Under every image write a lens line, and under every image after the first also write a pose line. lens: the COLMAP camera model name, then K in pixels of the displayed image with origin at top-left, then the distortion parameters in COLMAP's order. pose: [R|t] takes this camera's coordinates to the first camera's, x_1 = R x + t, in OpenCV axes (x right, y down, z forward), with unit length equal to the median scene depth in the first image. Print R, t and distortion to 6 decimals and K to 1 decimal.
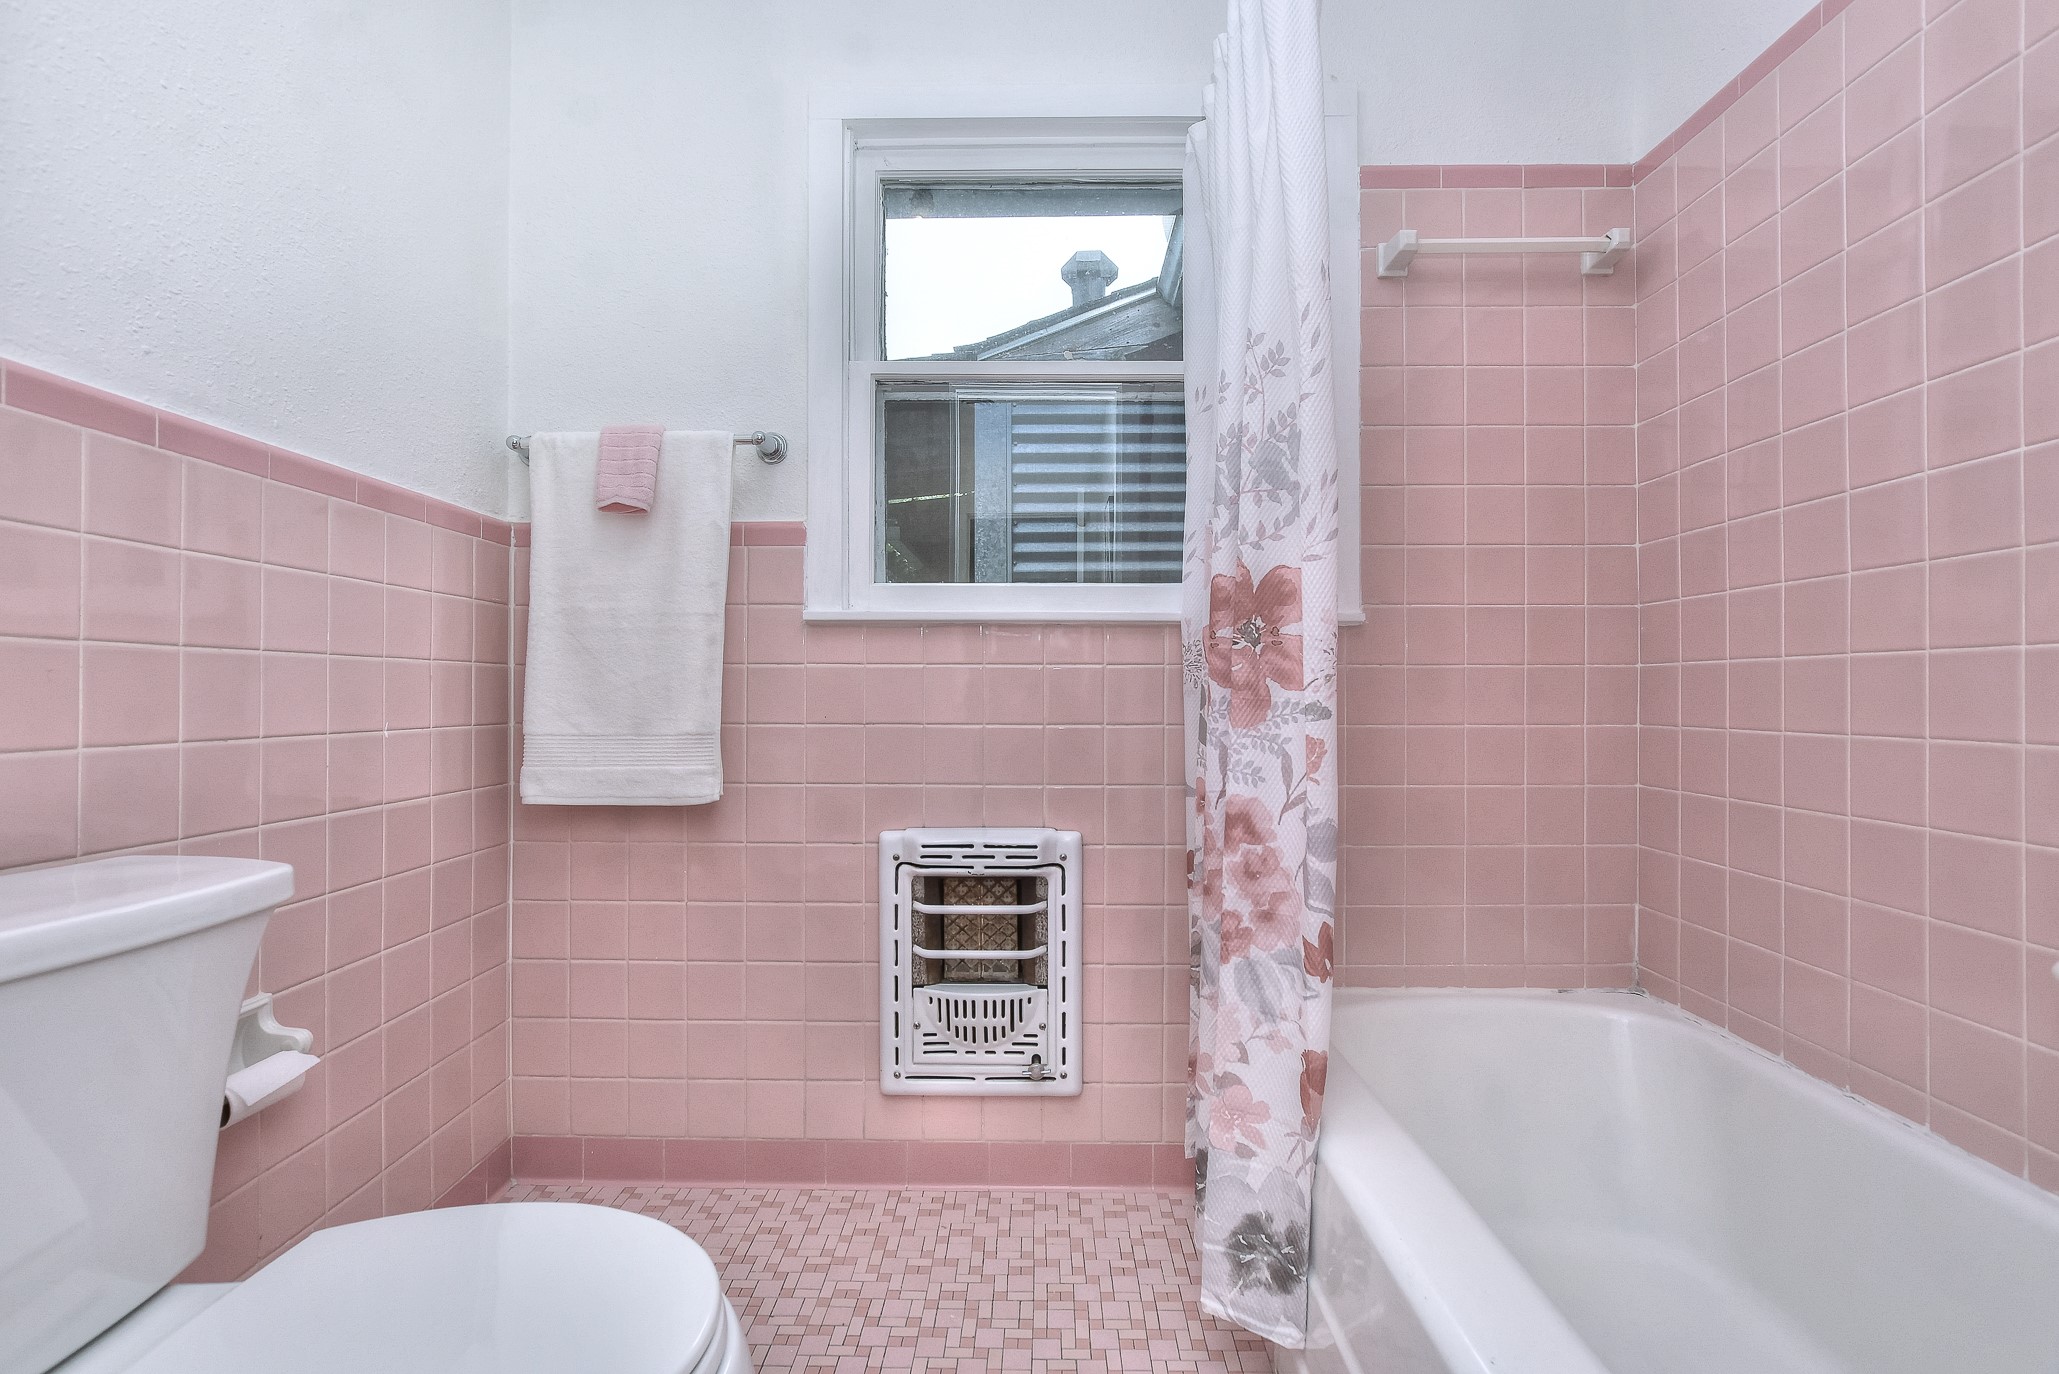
lens RADIAL K [[918.3, 0, 1024.7], [0, 918.3, 687.4], [0, 0, 1]] dist [-0.011972, 0.001551]
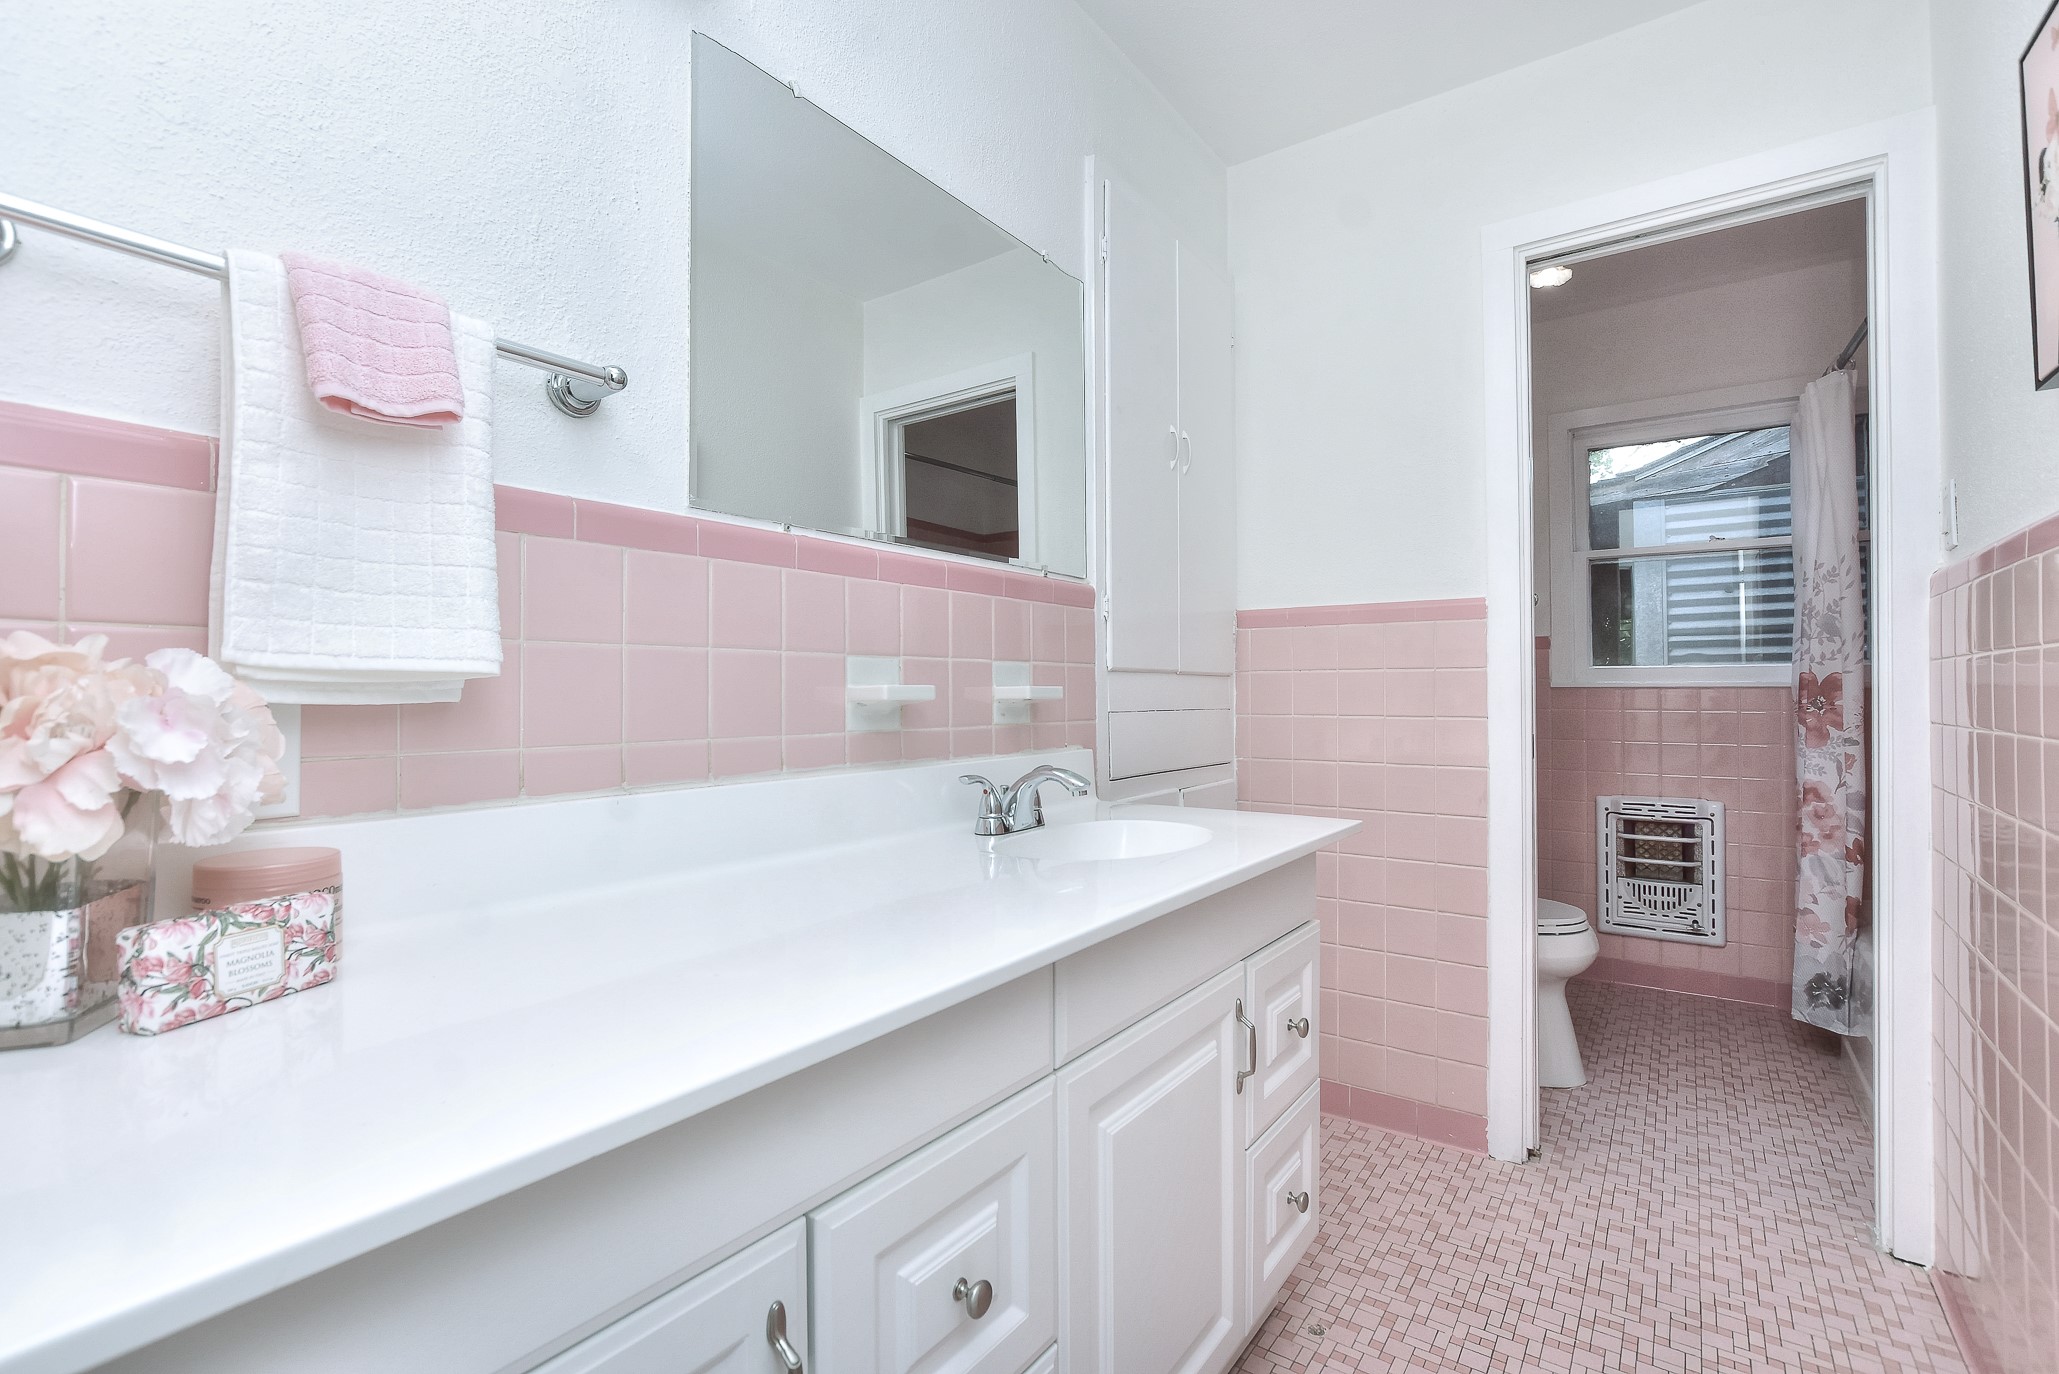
lens RADIAL K [[918.3, 0, 1031.6], [0, 918.3, 688.3], [0, 0, 1]] dist [-0.011972, 0.001551]
pose [[0.822431, -0.009075, -0.568792, -0.038341], [0.006232, 0.999956, -0.006942, -0.067829], [0.568830, 0.002165, 0.822452, -1.317058]]
